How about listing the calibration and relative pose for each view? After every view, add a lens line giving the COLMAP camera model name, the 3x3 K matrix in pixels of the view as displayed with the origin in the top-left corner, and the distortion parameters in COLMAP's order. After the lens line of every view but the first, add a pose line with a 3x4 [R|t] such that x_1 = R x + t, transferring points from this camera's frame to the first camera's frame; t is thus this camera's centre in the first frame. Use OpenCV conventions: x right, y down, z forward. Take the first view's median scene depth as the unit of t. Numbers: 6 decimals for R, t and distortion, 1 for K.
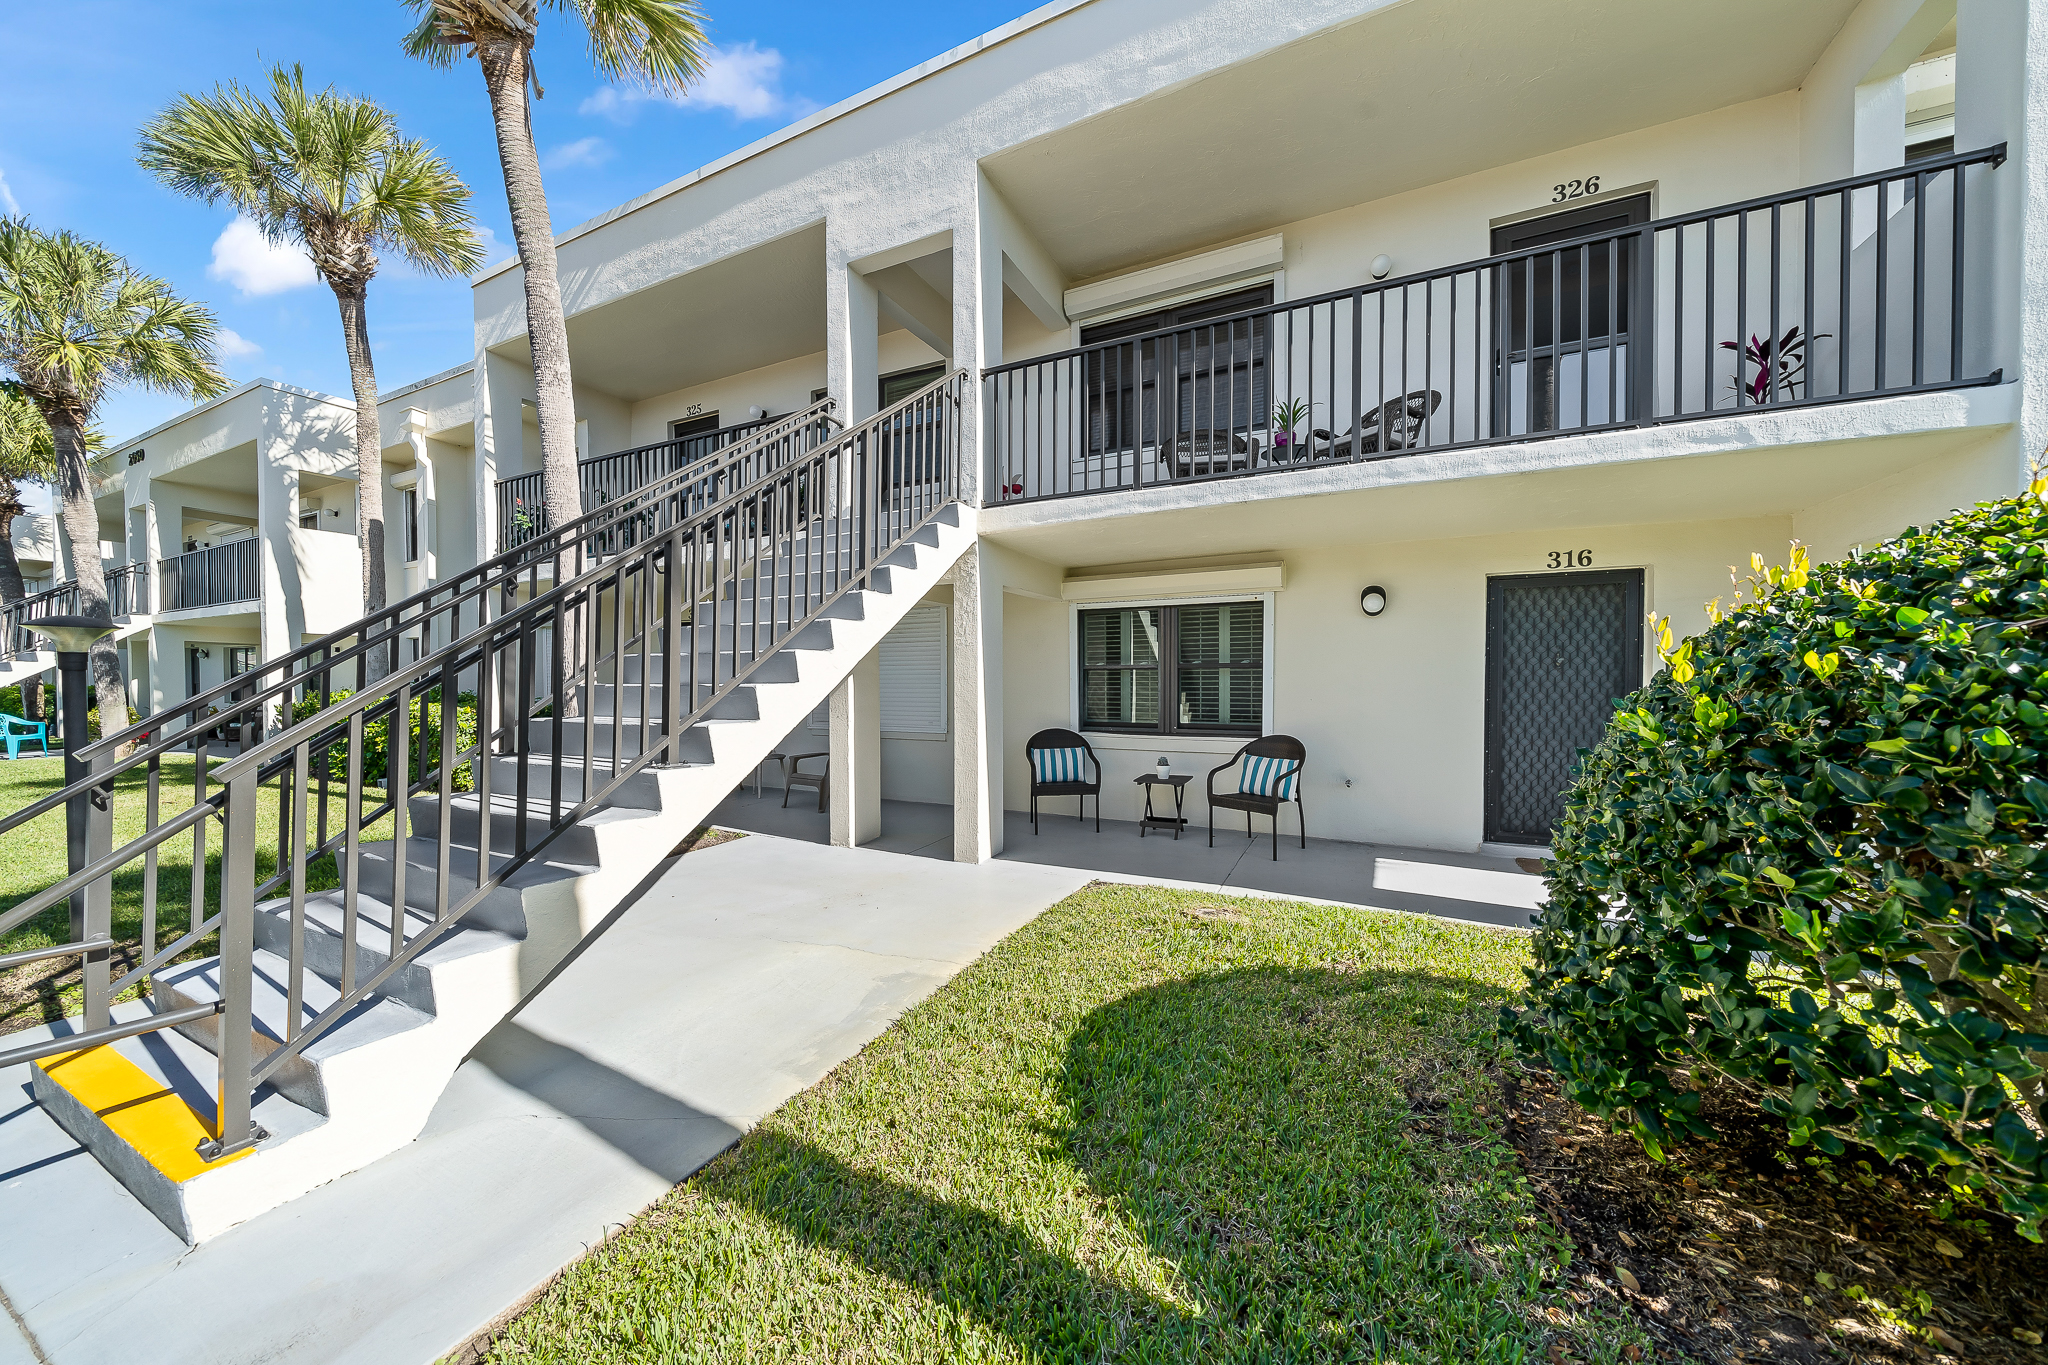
lens RADIAL K [[717.8, 0, 1024.5], [0, 717.8, 693.2], [0, 0, 1]] dist [-0.001196, 0.000003]
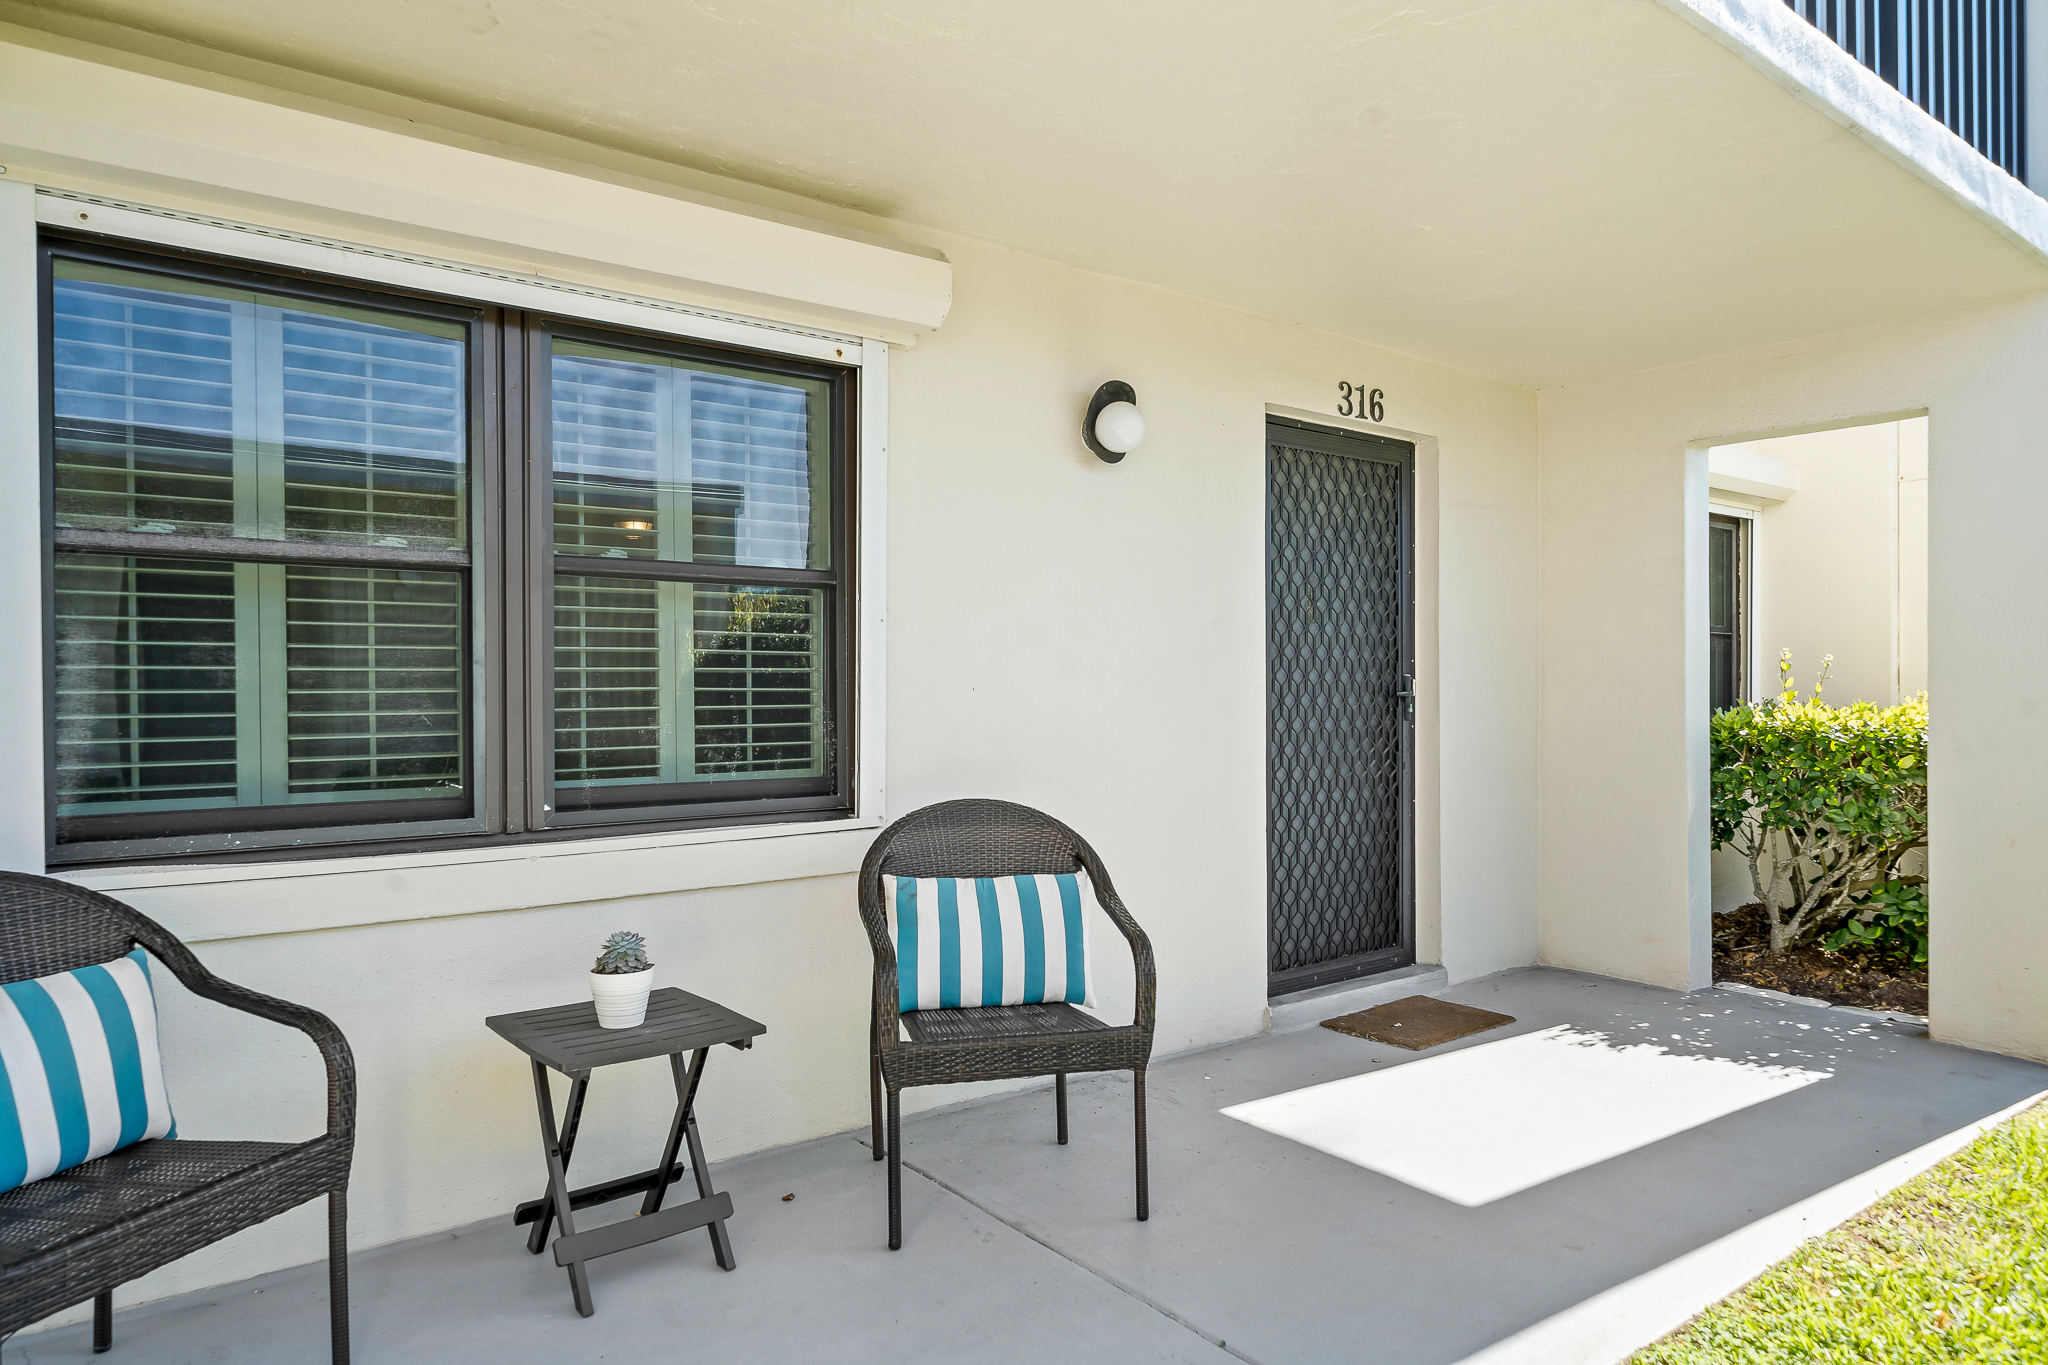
lens RADIAL K [[1269.2, 0, 1024.0], [0, 1269.2, 682.5], [0, 0, 1]] dist [-0.001391, -0.000518]
pose [[0.440739, -0.011412, 0.897563, -0.143331], [-0.000818, 0.999914, 0.013115, -0.001277], [-0.897635, -0.006515, 0.440691, 0.790052]]
